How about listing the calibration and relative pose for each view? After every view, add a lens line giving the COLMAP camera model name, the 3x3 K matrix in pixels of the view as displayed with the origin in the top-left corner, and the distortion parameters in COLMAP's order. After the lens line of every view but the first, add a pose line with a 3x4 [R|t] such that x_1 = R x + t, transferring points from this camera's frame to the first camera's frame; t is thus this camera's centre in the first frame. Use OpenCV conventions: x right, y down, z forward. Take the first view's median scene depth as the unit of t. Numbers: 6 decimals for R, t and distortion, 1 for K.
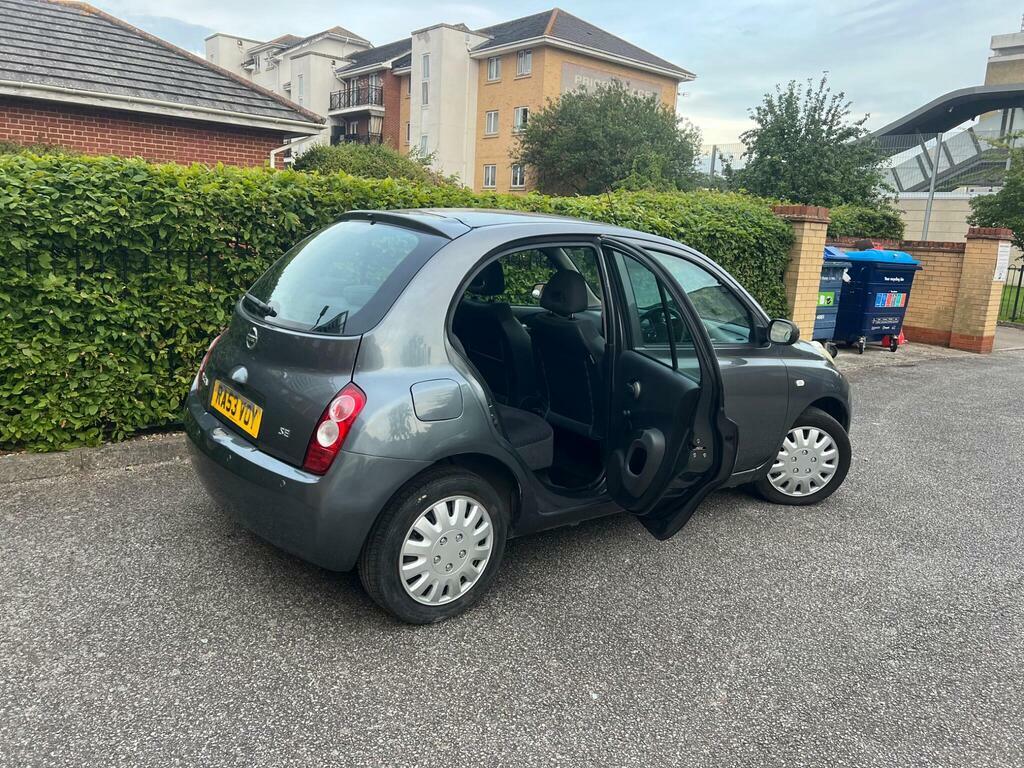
lens RADIAL K [[773.1, 0, 513.2], [0, 773.1, 381.8], [0, 0, 1]] dist [0.045153, -0.054955]
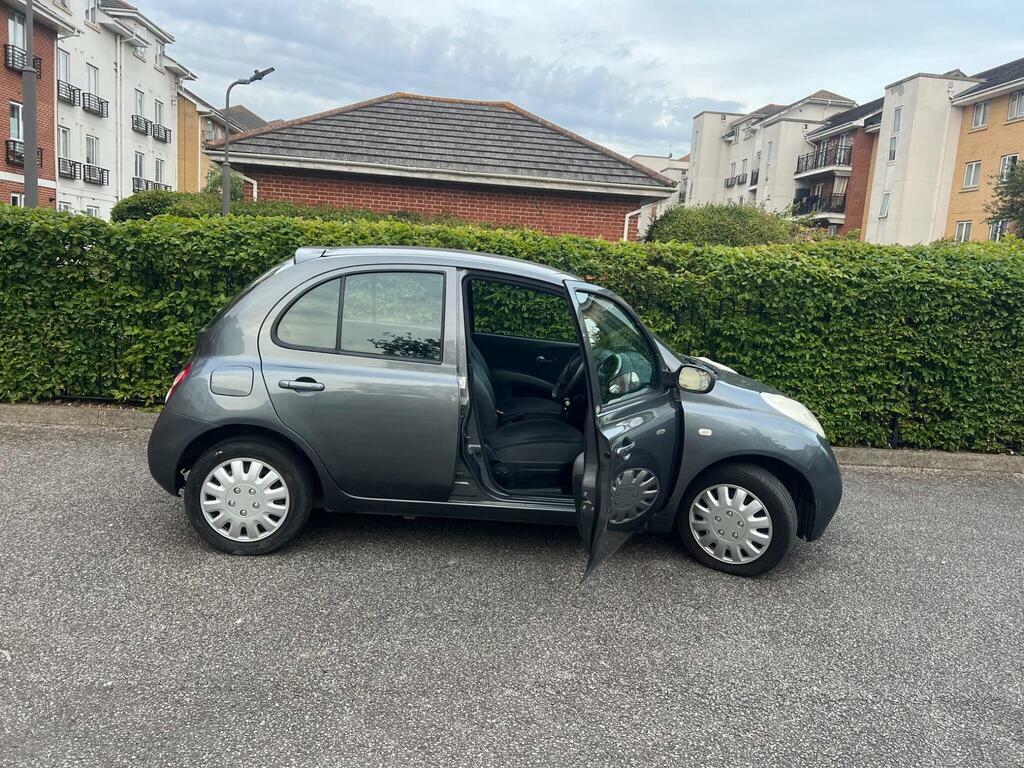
lens RADIAL K [[773.1, 0, 516.5], [0, 773.1, 383.5], [0, 0, 1]] dist [0.045153, -0.054955]
pose [[0.818912, 0.089936, -0.566829, 0.409211], [-0.133780, 0.990352, -0.036141, 0.004436], [0.558110, 0.105427, 0.823042, 0.065016]]
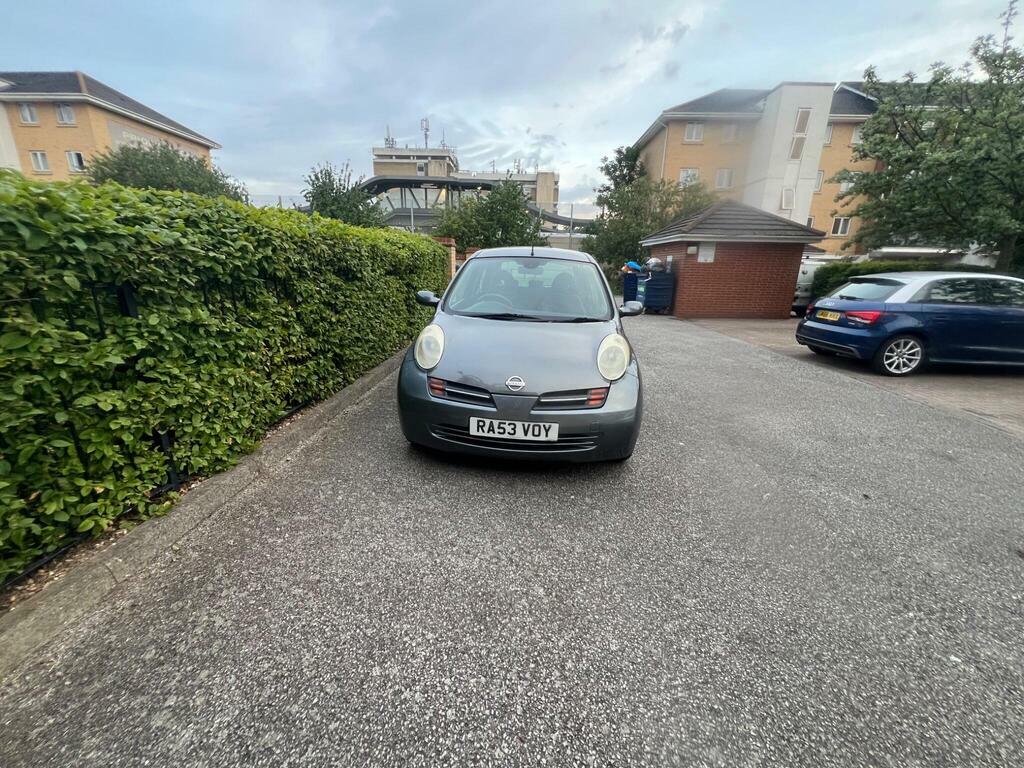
lens RADIAL K [[411.0, 0, 512.2], [0, 411.0, 382.3], [0, 0, 1]] dist [-0.005861, 0.001193]
pose [[0.663491, -0.244174, 0.707219, -0.414162], [0.155857, 0.969617, 0.188549, -0.045146], [-0.731771, -0.014876, 0.681389, 0.178391]]
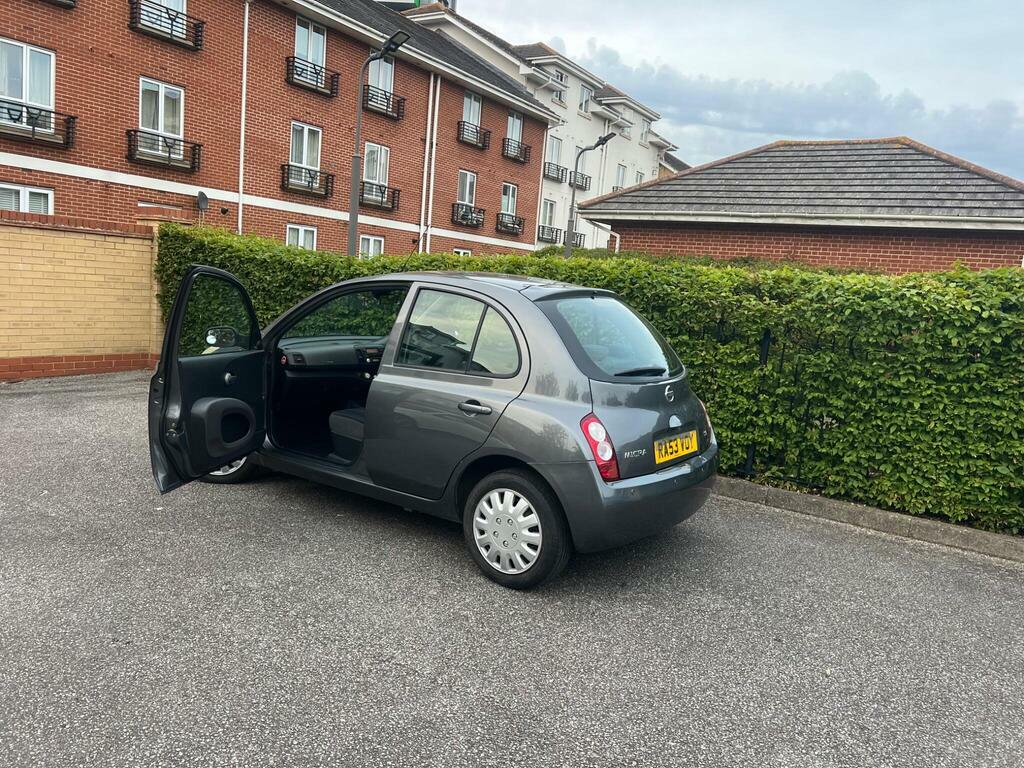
lens RADIAL K [[773.1, 0, 511.0], [0, 773.1, 382.4], [0, 0, 1]] dist [0.045153, -0.054955]
pose [[0.306823, 0.093492, -0.947163, 0.743543], [-0.246528, 0.969007, 0.015788, -0.042420], [0.919284, 0.228658, 0.320362, 0.396686]]
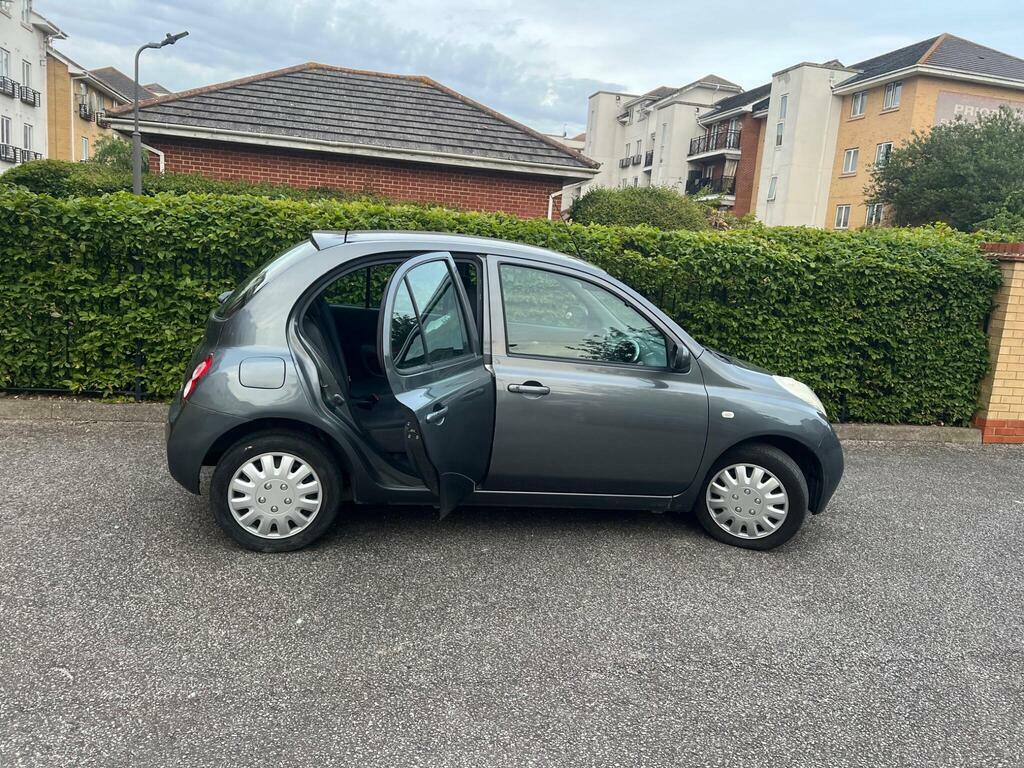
lens RADIAL K [[773.1, 0, 515.6], [0, 773.1, 385.0], [0, 0, 1]] dist [0.045153, -0.054955]
pose [[0.889788, 0.092162, -0.446971, 0.326780], [-0.114343, 0.993179, -0.022837, 0.009977], [0.441817, 0.071428, 0.894257, 0.014178]]
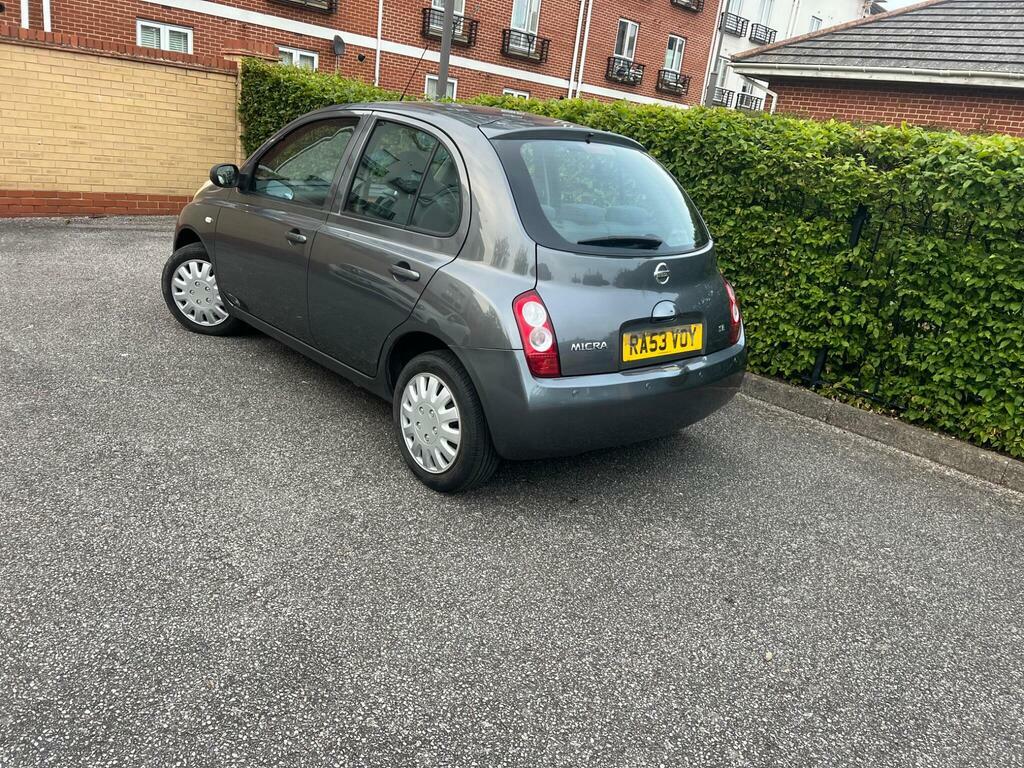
lens RADIAL K [[773.1, 0, 516.8], [0, 773.1, 378.9], [0, 0, 1]] dist [0.045153, -0.054955]
pose [[0.098140, 0.262194, -0.960012, 0.670915], [-0.306799, 0.925654, 0.221447, -0.071184], [0.946701, 0.272798, 0.171284, 0.554155]]
